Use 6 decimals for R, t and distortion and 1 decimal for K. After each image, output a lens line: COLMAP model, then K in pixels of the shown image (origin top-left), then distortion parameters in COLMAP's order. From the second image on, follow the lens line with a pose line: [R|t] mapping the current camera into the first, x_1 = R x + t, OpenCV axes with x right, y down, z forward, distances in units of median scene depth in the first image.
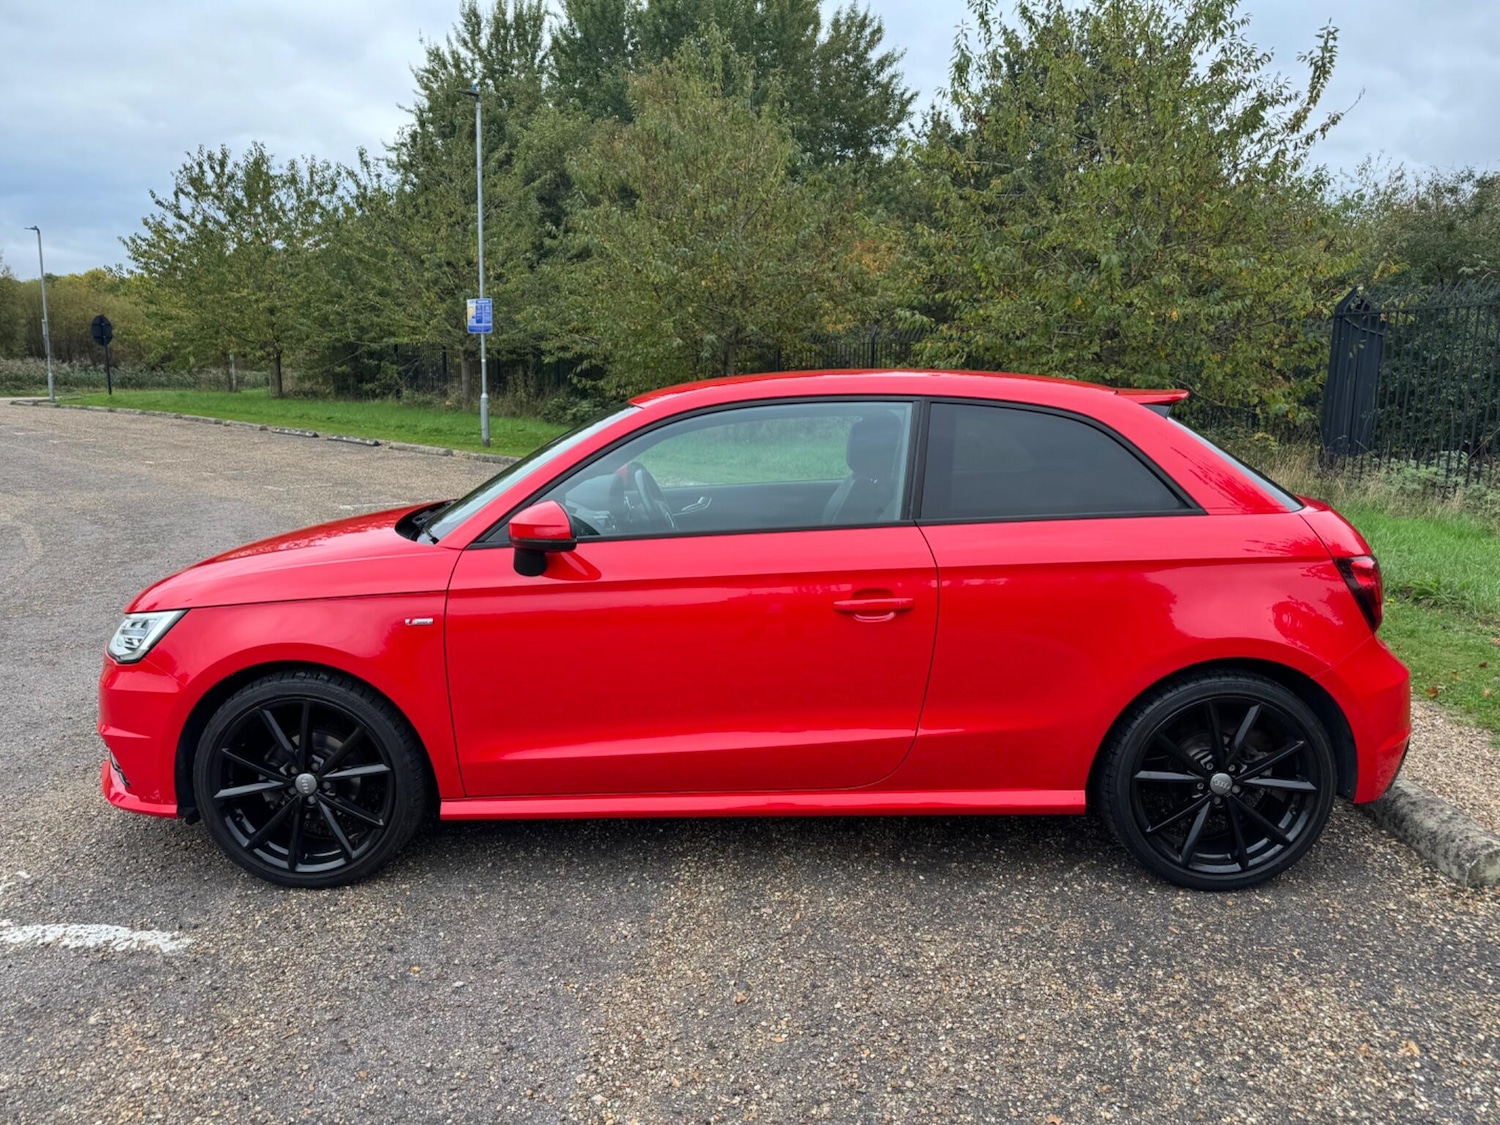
lens RADIAL K [[1042.1, 0, 753.3], [0, 1042.1, 563.2], [0, 0, 1]] dist [0.038115, -0.048210]
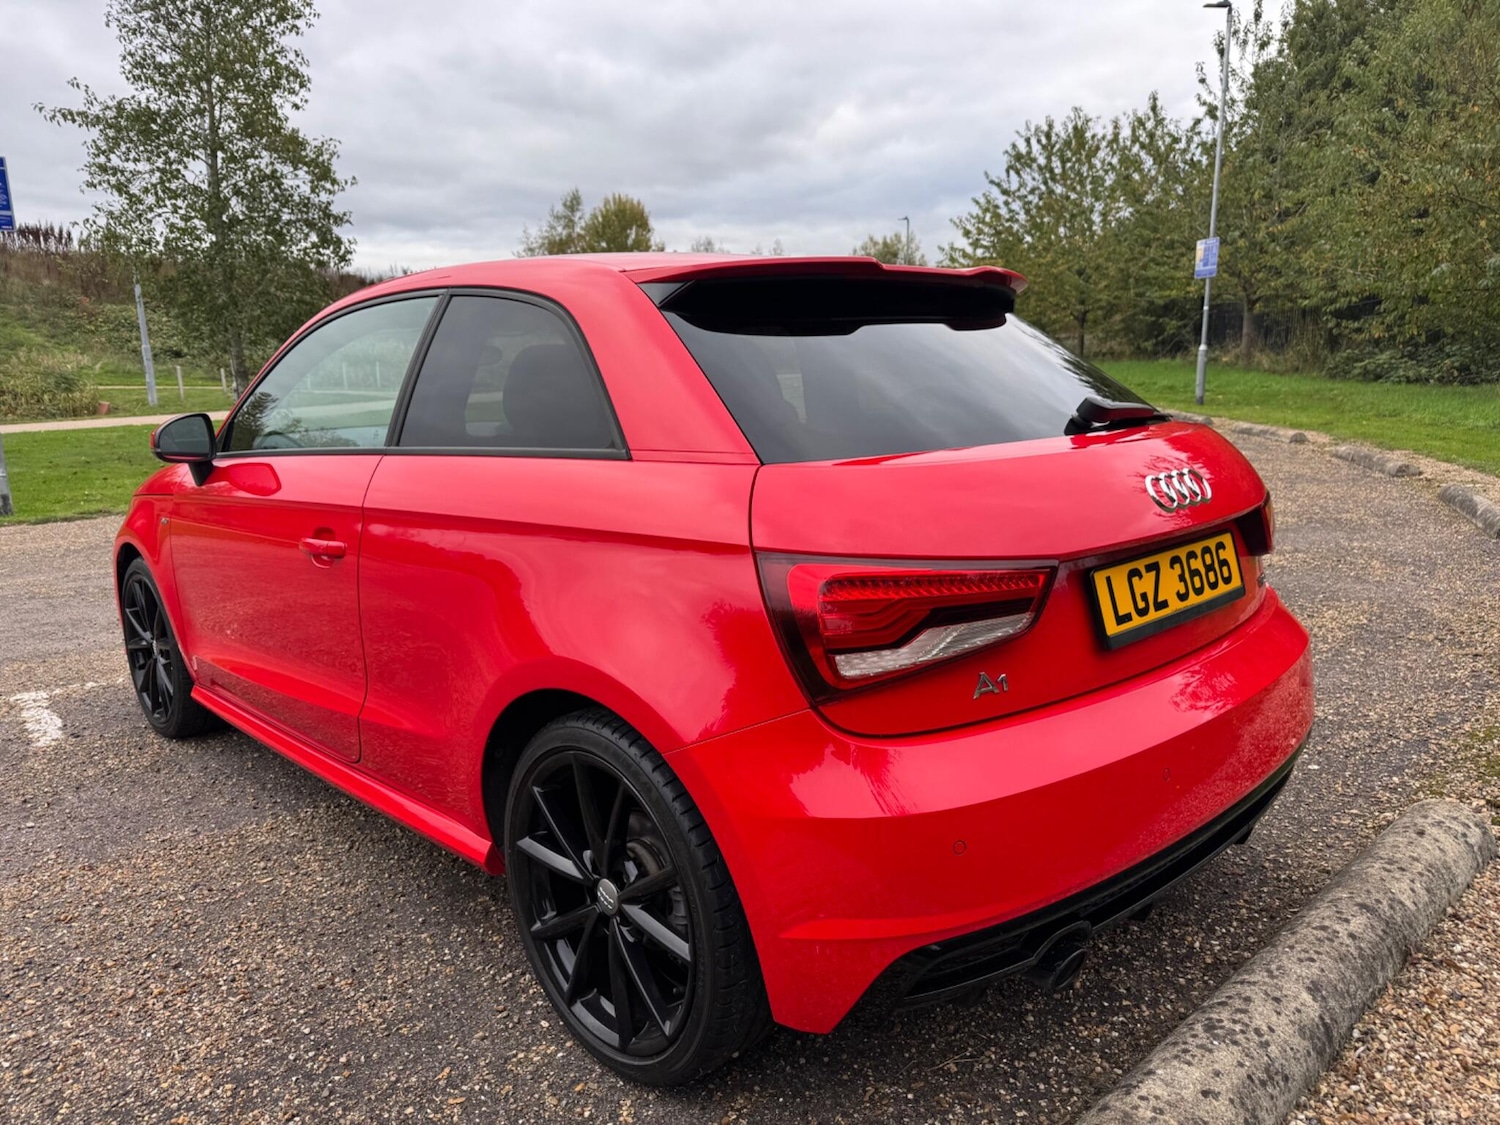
lens RADIAL K [[1031.8, 0, 739.1], [0, 1031.8, 564.3], [0, 0, 1]] dist [0.078988, -0.082360]
pose [[0.723418, 0.115468, -0.680686, 0.867936], [-0.089602, 0.993279, 0.073268, -0.033679], [0.684571, 0.007987, 0.728902, 0.590298]]
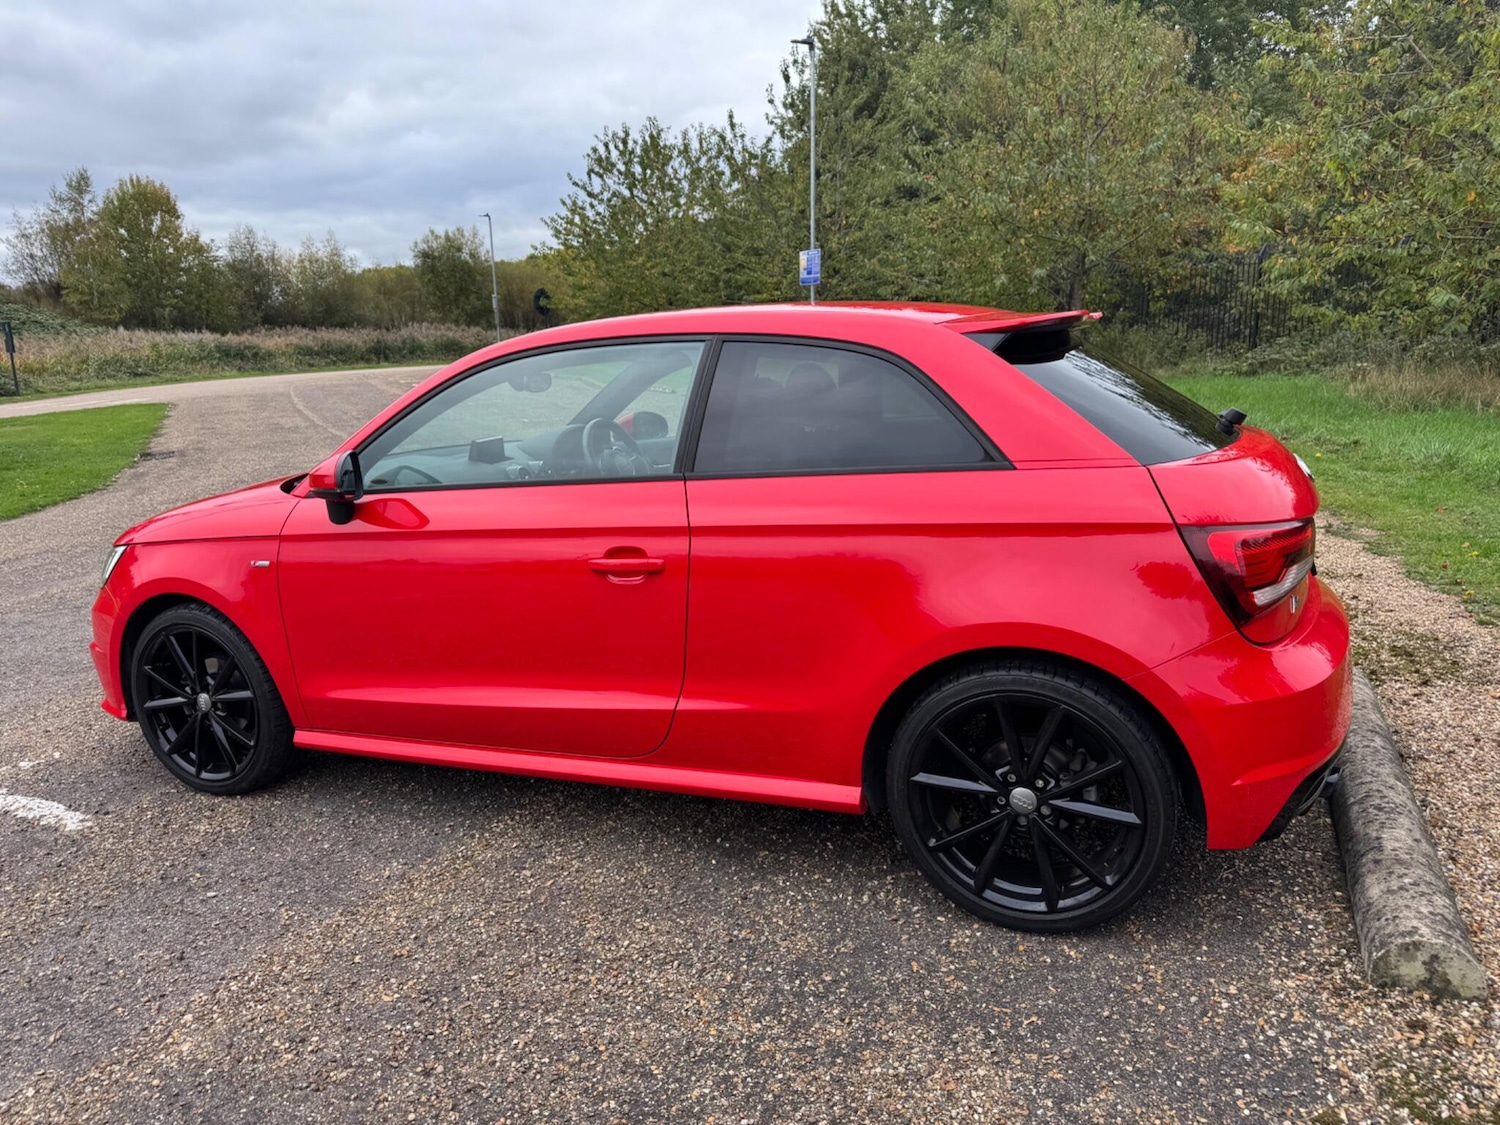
lens RADIAL K [[1038.2, 0, 725.8], [0, 1038.2, 561.2], [0, 0, 1]] dist [0.093398, -0.131924]
pose [[0.925849, 0.037605, -0.376018, 0.515152], [-0.019933, 0.998511, 0.050781, -0.010777], [0.377367, -0.039520, 0.925220, 0.165996]]
